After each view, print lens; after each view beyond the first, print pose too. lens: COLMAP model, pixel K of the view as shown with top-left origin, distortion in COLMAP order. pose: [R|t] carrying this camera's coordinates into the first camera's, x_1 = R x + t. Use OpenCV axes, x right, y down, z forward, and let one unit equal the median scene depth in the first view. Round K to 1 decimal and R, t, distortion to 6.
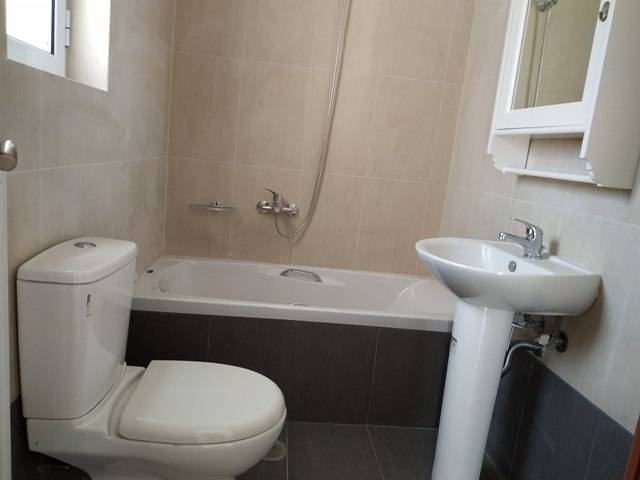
lens RADIAL K [[477.4, 0, 320.7], [0, 477.4, 239.4], [0, 0, 1]] dist [-0.000574, -0.014753]
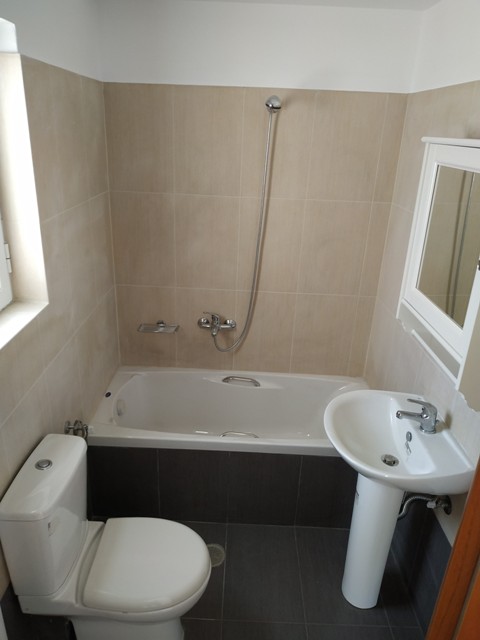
lens RADIAL K [[477.4, 0, 245.2], [0, 477.4, 302.1], [0, 0, 1]] dist [-0.000574, -0.014753]
pose [[0.993465, -0.023473, -0.111700, 0.101633], [0.044244, 0.981307, 0.187294, -0.327475], [0.105216, -0.191012, 0.975932, -0.055941]]
